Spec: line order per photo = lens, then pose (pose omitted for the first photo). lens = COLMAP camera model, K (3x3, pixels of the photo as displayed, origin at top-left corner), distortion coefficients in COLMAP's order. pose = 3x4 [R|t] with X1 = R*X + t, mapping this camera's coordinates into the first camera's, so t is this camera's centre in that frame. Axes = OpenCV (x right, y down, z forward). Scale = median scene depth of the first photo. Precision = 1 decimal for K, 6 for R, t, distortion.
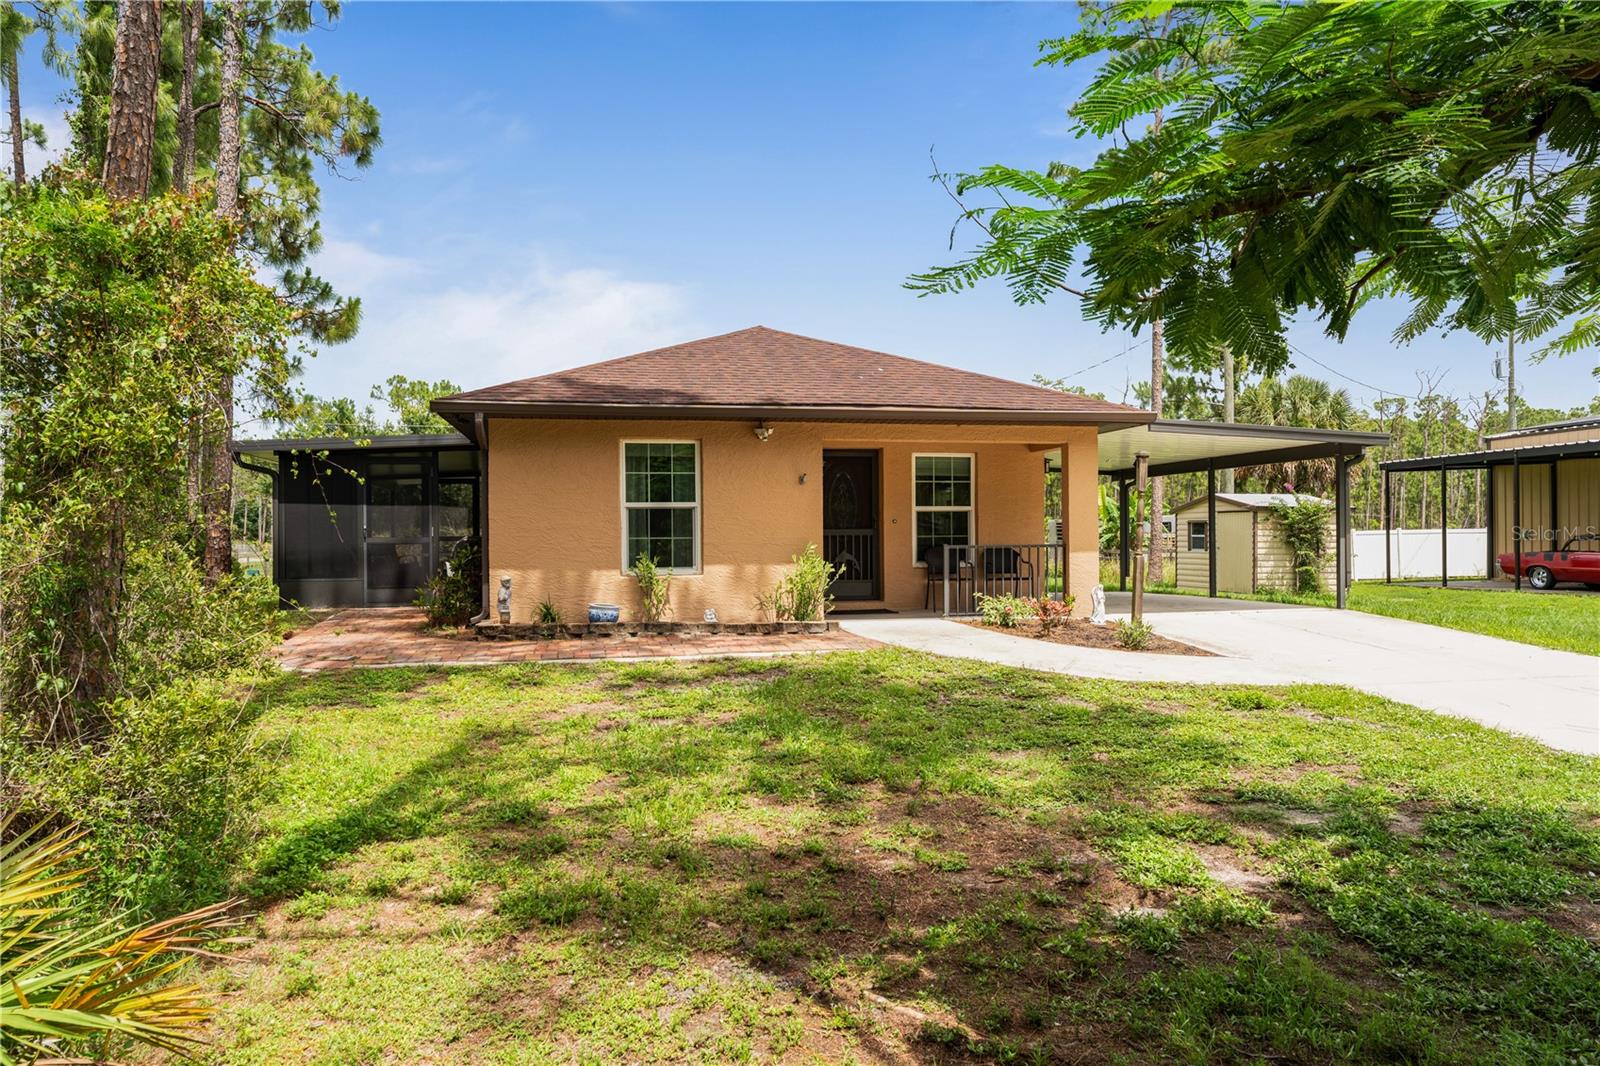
lens RADIAL K [[1062.9, 0, 800.0], [0, 1062.9, 533.0], [0, 0, 1]] dist [0.005569, 0.002362]
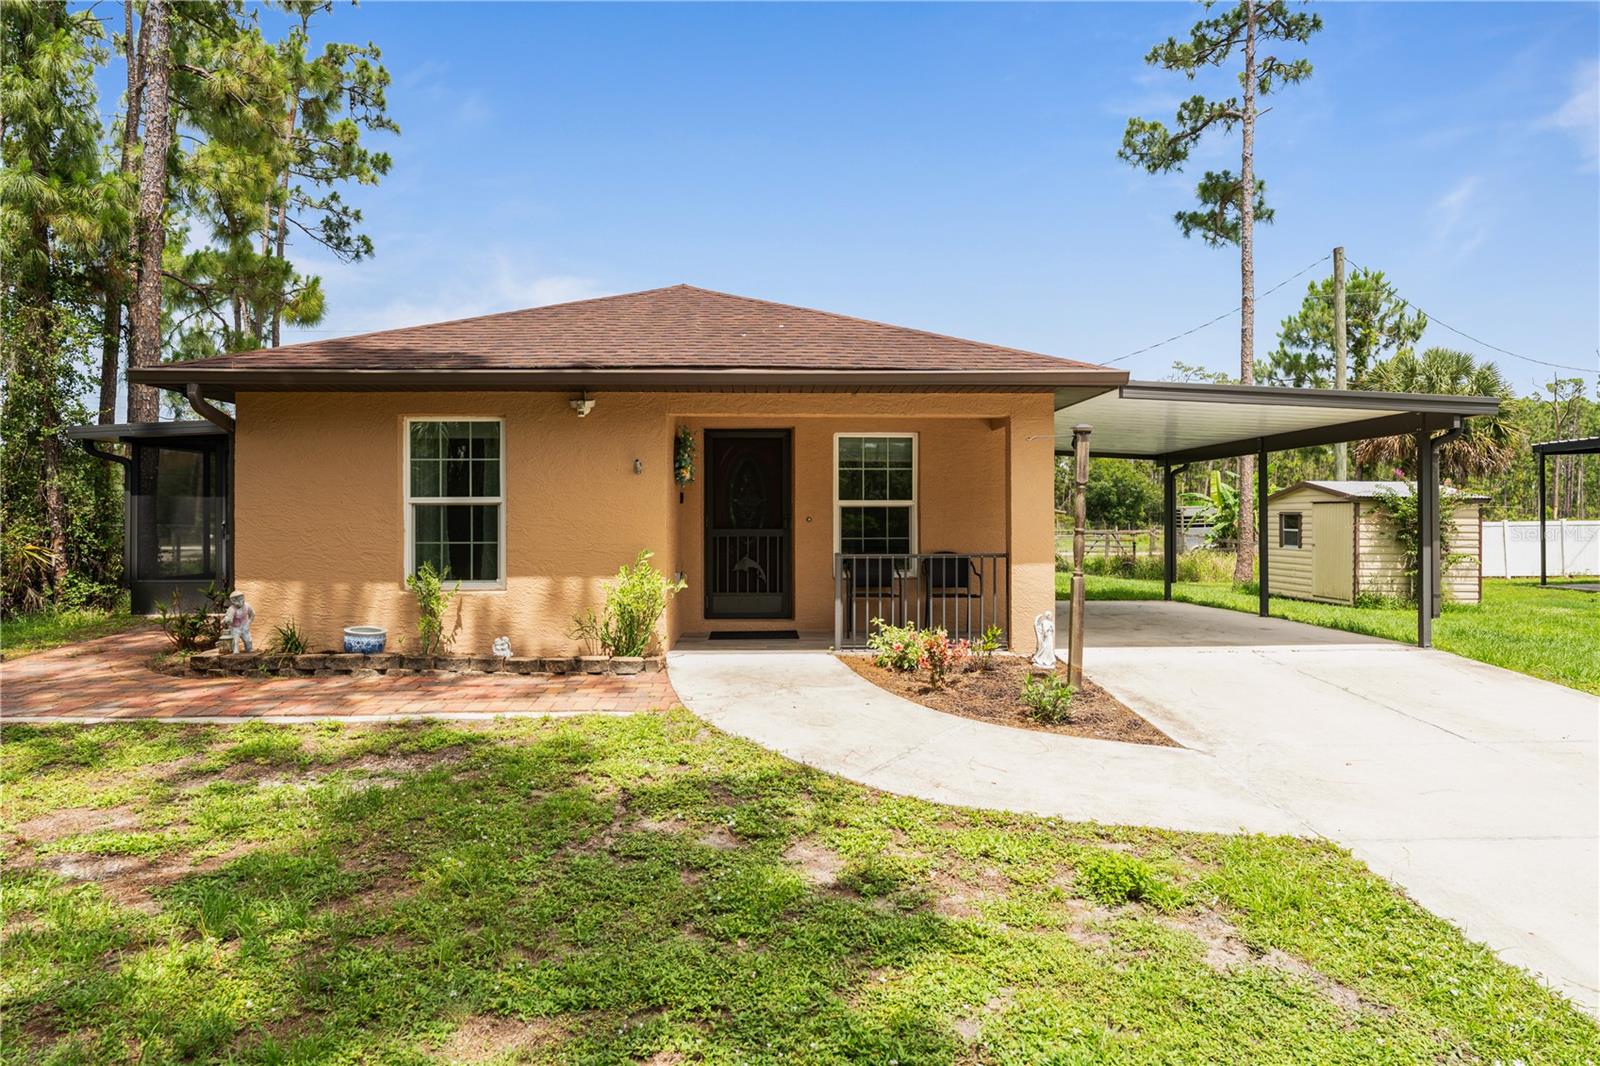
lens RADIAL K [[964.4, 0, 797.7], [0, 964.4, 512.5], [0, 0, 1]] dist [0.004765, -0.001784]
pose [[0.985914, 0.004458, -0.167191, 0.198097], [-0.004814, 0.999987, -0.001719, -0.014775], [0.167181, 0.002500, 0.985923, 0.288781]]
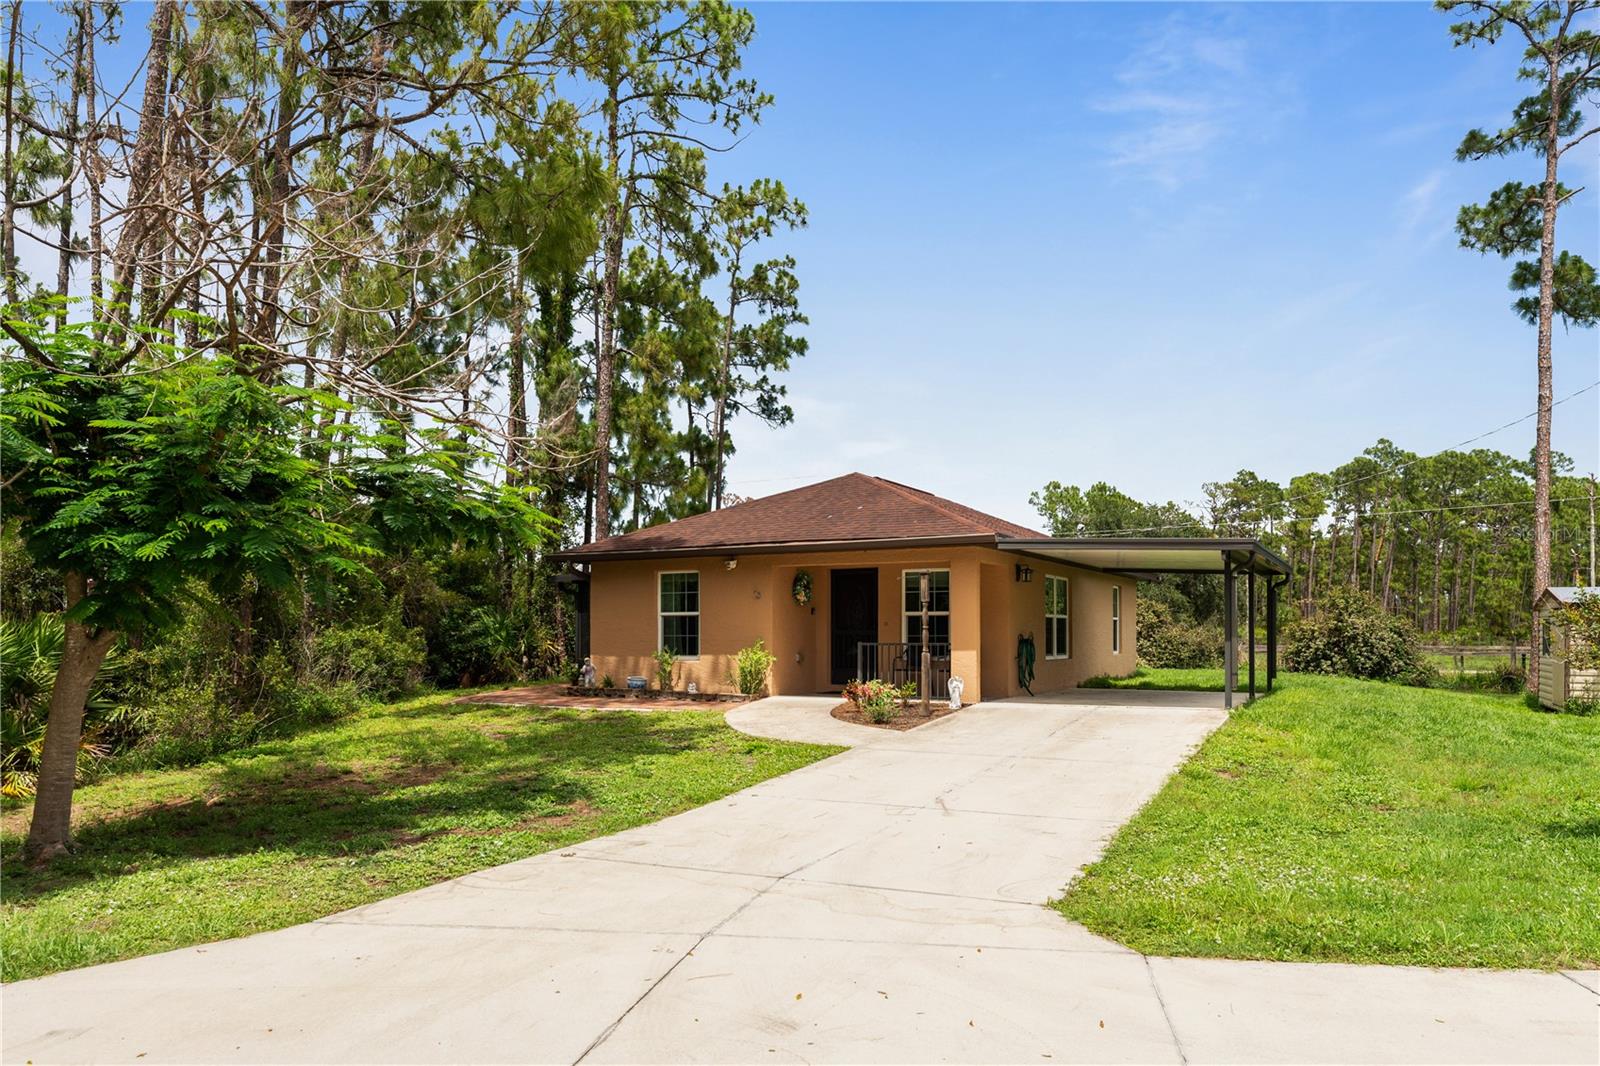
lens RADIAL K [[1094.3, 0, 799.8], [0, 1094.3, 621.1], [0, 0, 1]] dist [-0.006573, -0.000680]
pose [[0.768239, -0.000676, -0.640163, 0.840244], [-0.003050, 0.999984, -0.004717, -0.007835], [0.640156, 0.005577, 0.768225, -0.074469]]
